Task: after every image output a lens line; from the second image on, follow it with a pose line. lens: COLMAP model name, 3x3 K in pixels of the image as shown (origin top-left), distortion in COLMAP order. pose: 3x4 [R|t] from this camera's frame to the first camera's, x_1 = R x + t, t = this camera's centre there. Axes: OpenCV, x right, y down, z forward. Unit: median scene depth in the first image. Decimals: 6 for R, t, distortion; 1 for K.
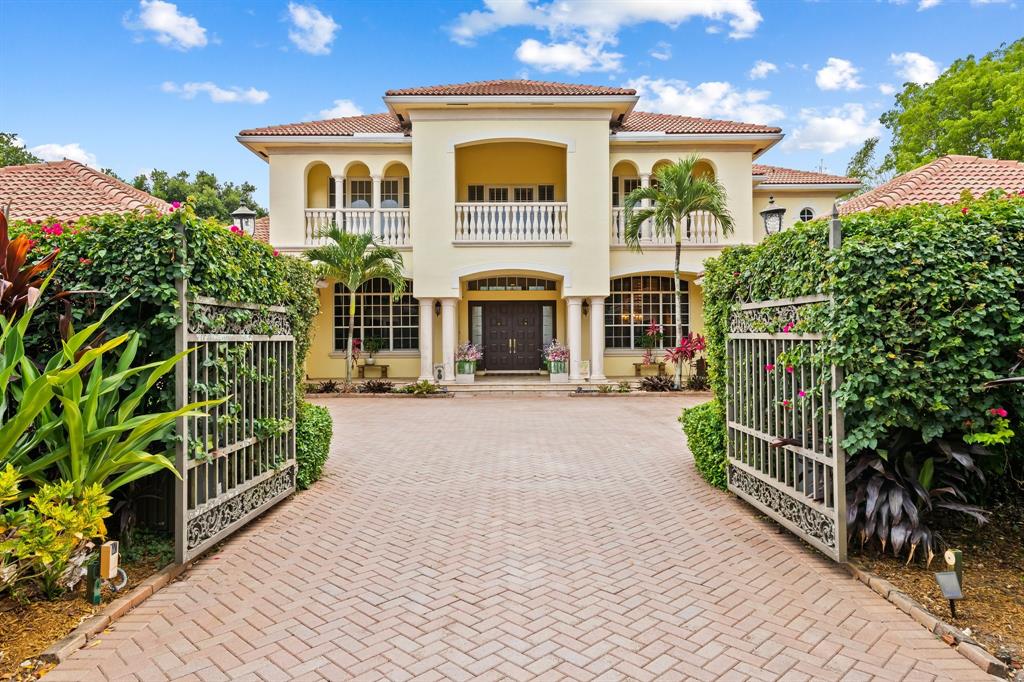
lens RADIAL K [[676.5, 0, 513.1], [0, 676.5, 341.5], [0, 0, 1]] dist [0.006990, -0.000945]
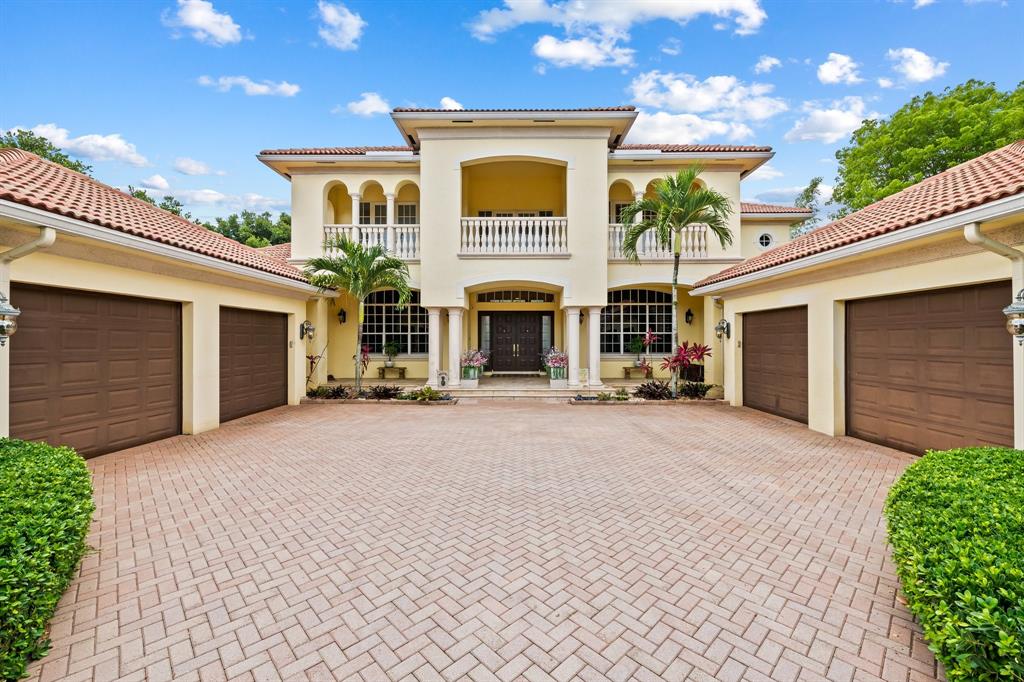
lens RADIAL K [[434.9, 0, 511.1], [0, 434.9, 341.0], [0, 0, 1]] dist [0.002410, -0.000993]
pose [[0.999751, 0.005213, -0.021680, 0.008192], [-0.005125, 0.999979, 0.004088, -0.014602], [0.021701, -0.003975, 0.999757, 0.312186]]
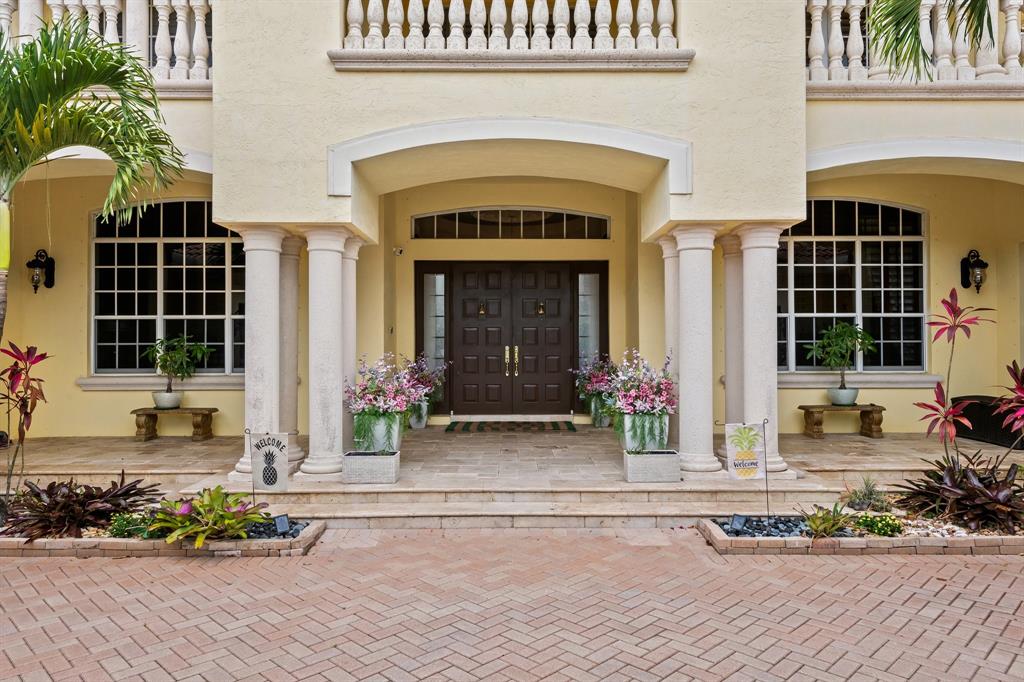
lens RADIAL K [[715.0, 0, 506.5], [0, 715.0, 338.6], [0, 0, 1]] dist [0.035452, 0.000893]
pose [[0.999975, 0.002709, -0.006465, -0.001826], [-0.002744, 0.999981, -0.005504, -0.006792], [0.006450, 0.005521, 0.999964, 0.627267]]
